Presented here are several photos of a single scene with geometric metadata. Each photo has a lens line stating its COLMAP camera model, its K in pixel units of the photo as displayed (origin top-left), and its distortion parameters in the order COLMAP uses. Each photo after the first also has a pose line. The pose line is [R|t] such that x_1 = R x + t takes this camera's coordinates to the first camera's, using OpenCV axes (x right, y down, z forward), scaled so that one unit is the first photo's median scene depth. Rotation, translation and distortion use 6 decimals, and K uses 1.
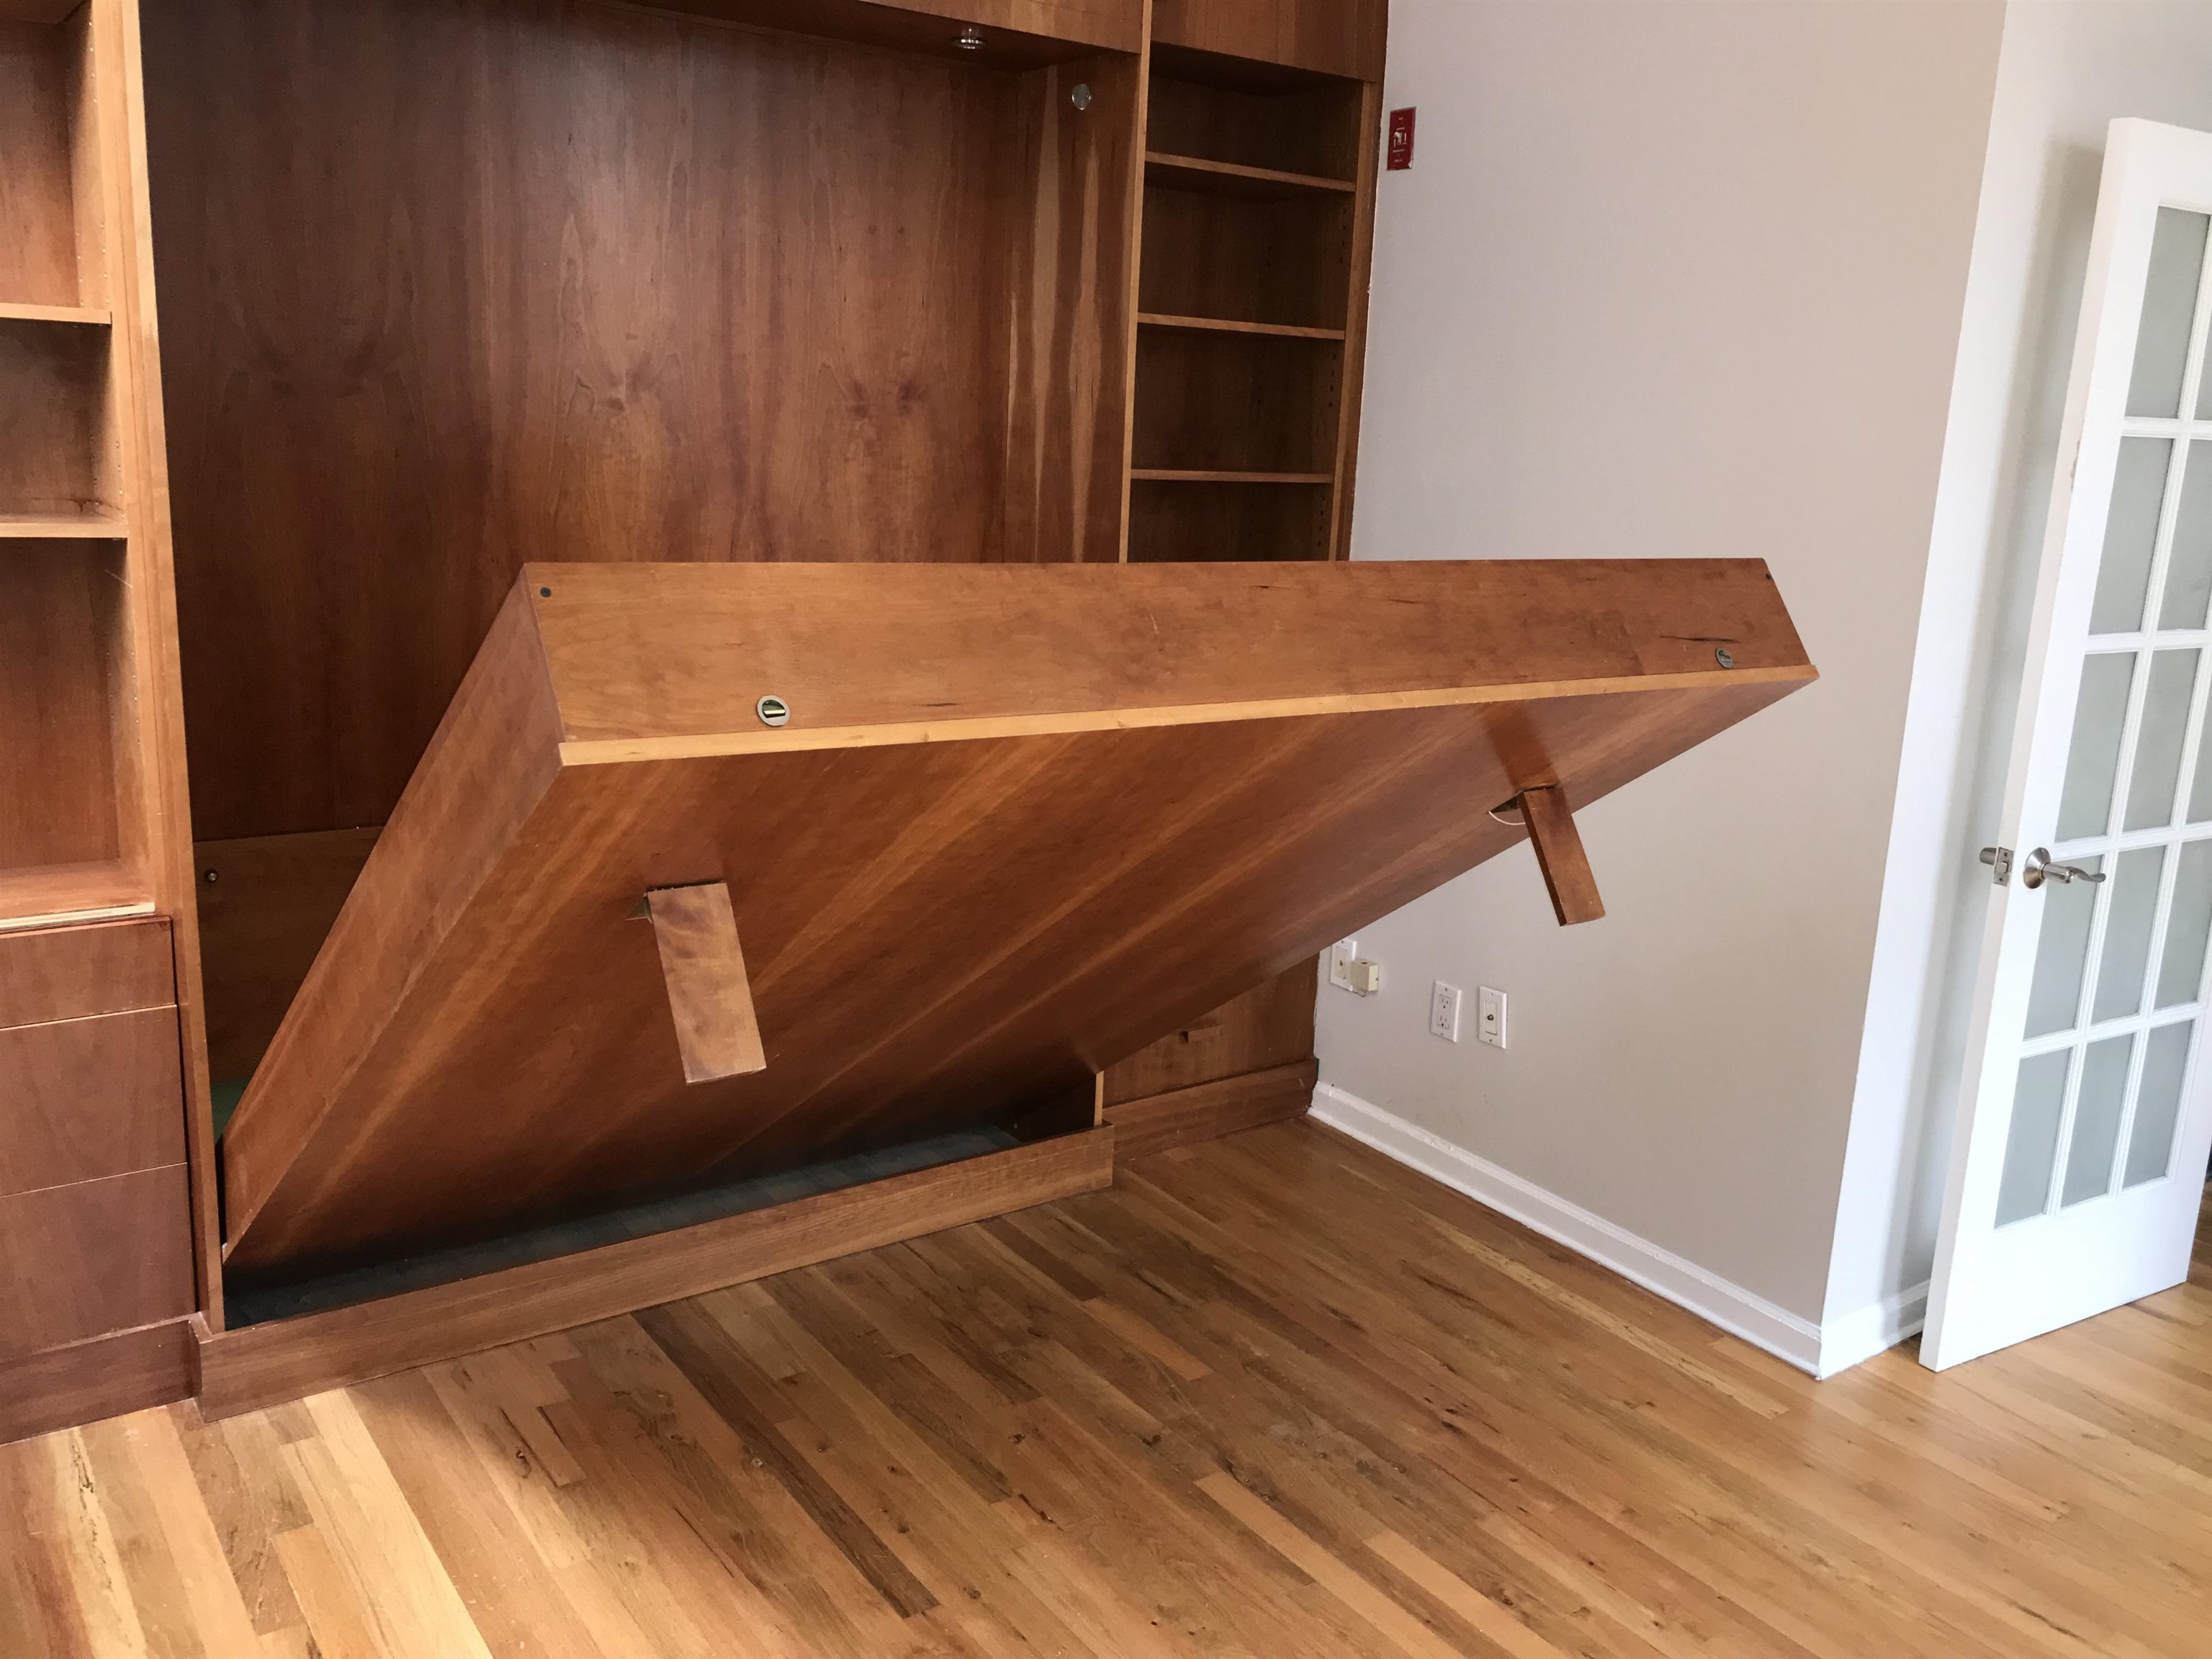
lens RADIAL K [[1818.2, 0, 1105.8], [0, 1818.2, 806.5], [0, 0, 1]] dist [0.021825, 0.004366]
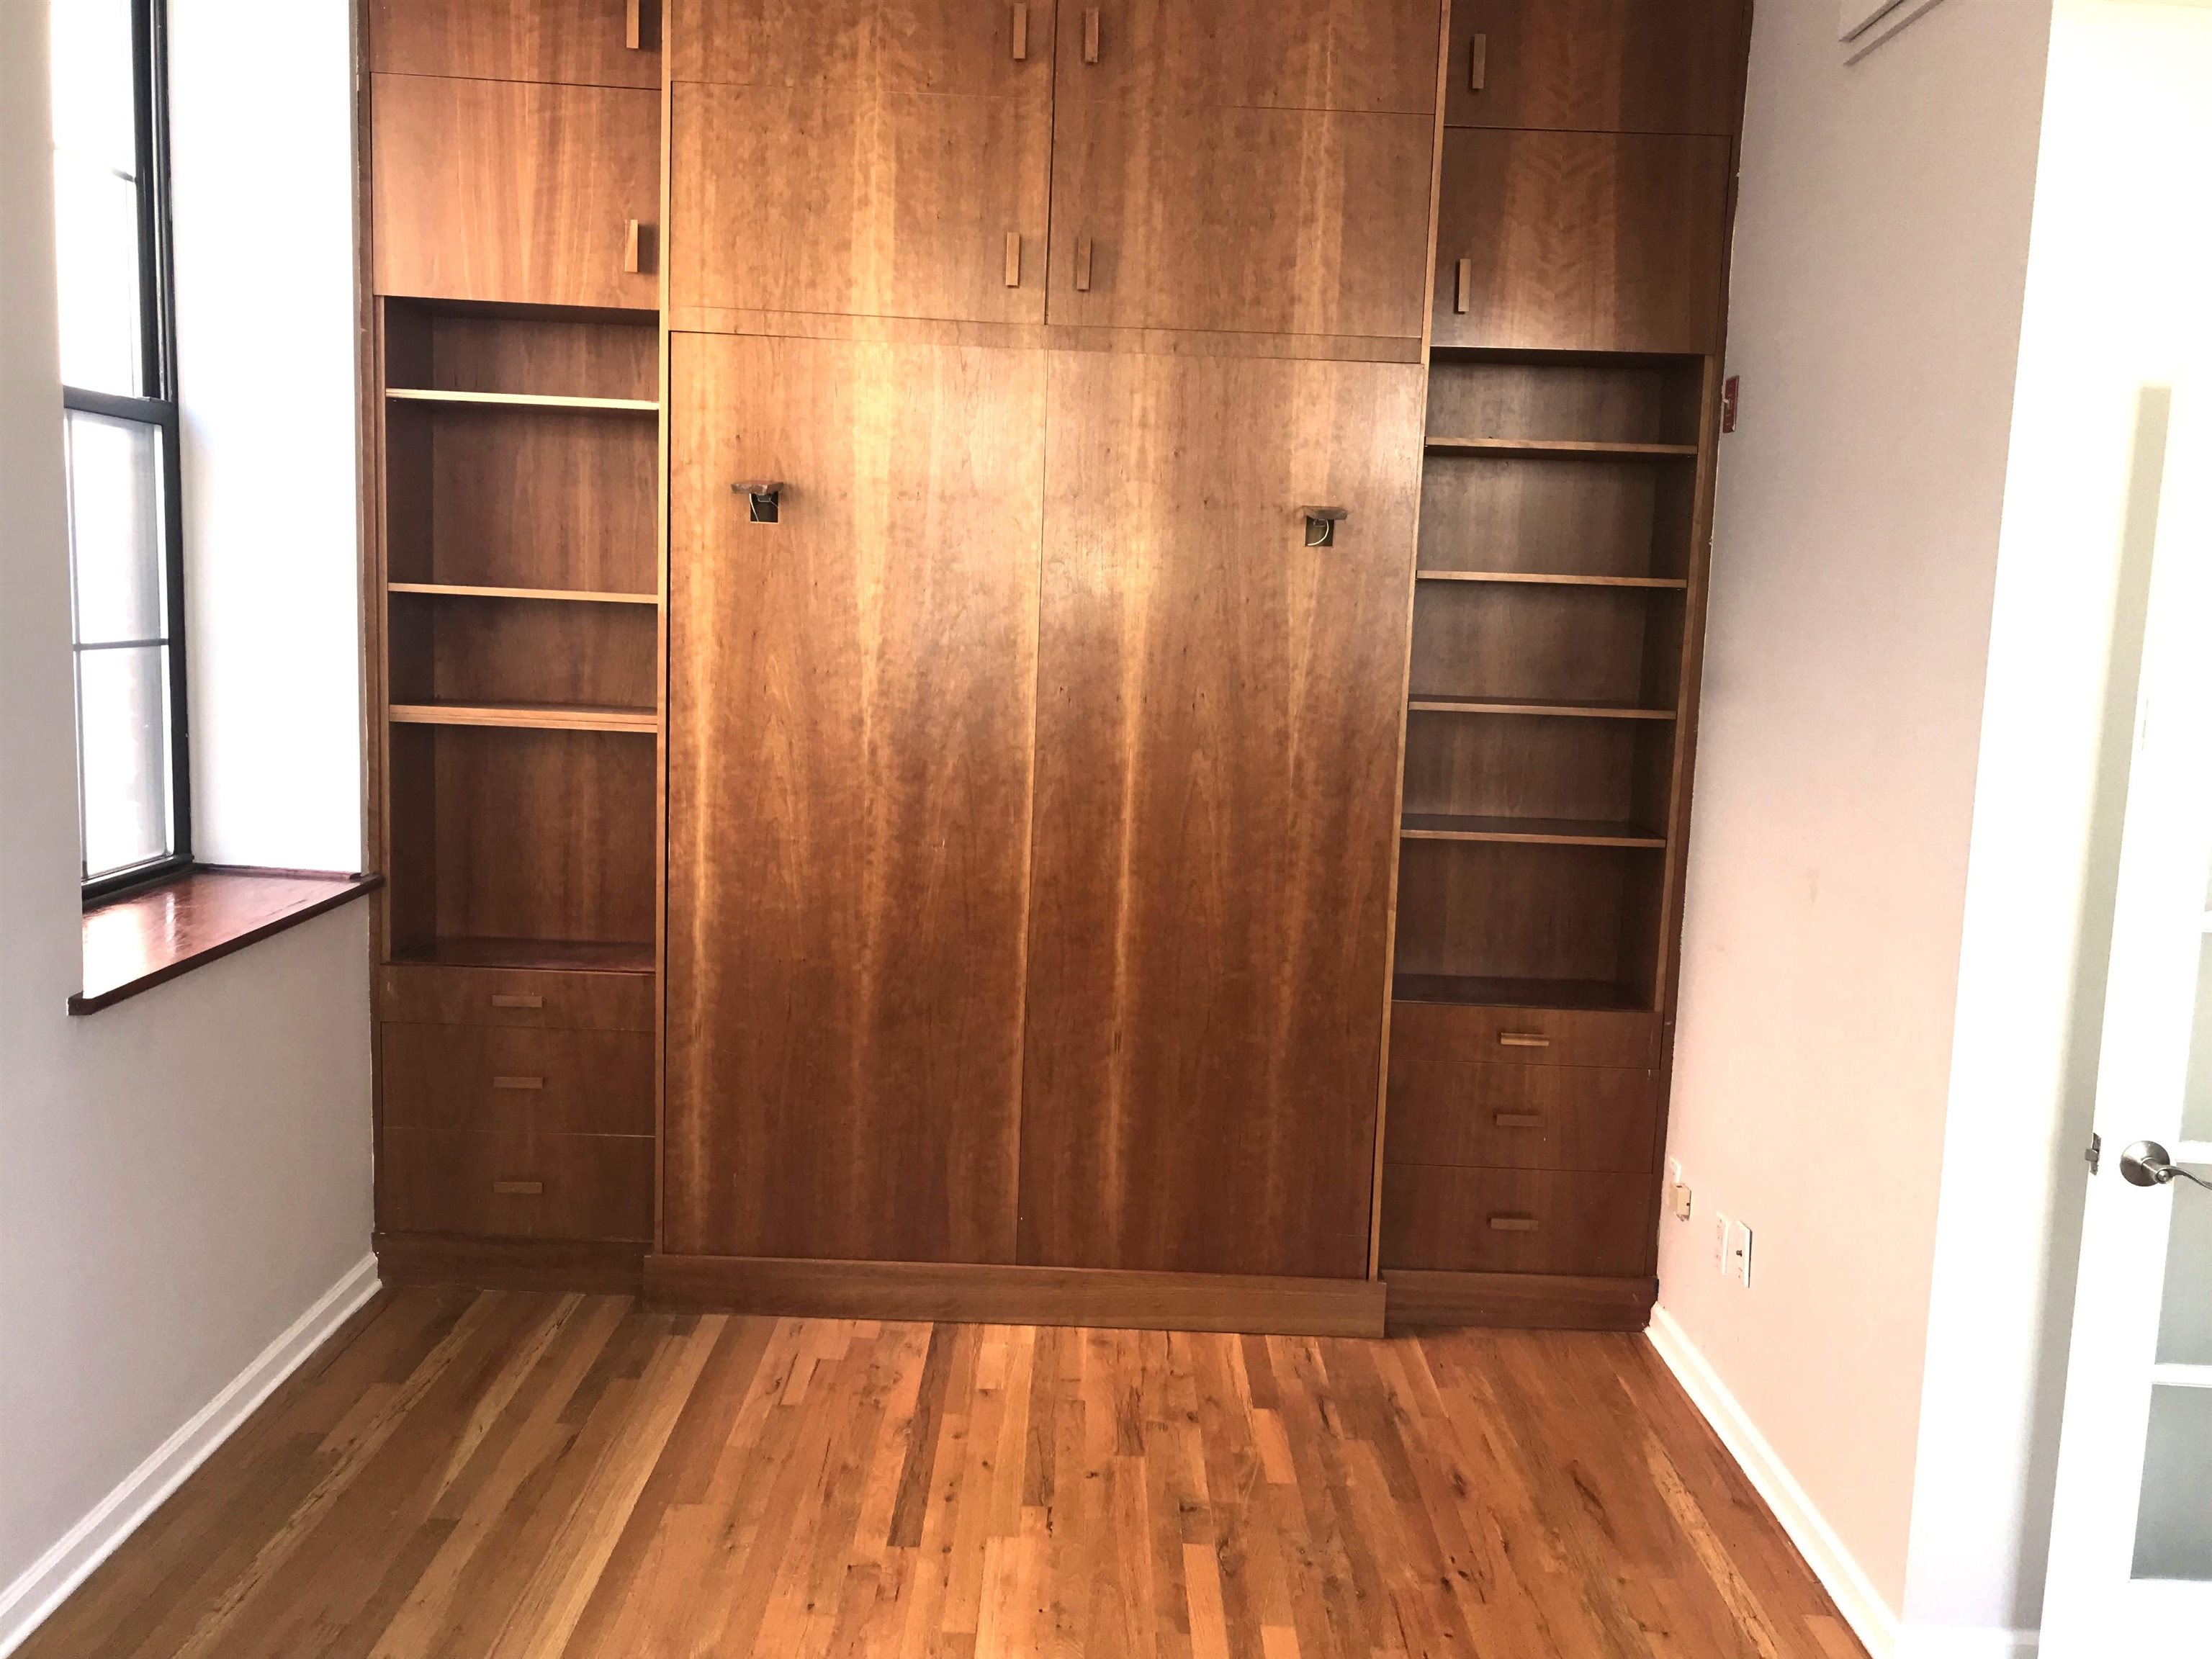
lens RADIAL K [[1806.8, 0, 1094.8], [0, 1806.8, 816.7], [0, 0, 1]] dist [0.010062, 0.002630]
pose [[0.818673, 0.067334, -0.570299, 0.565154], [-0.132885, 0.988360, -0.074065, 0.000165], [0.558674, 0.136419, 0.818091, -0.047116]]
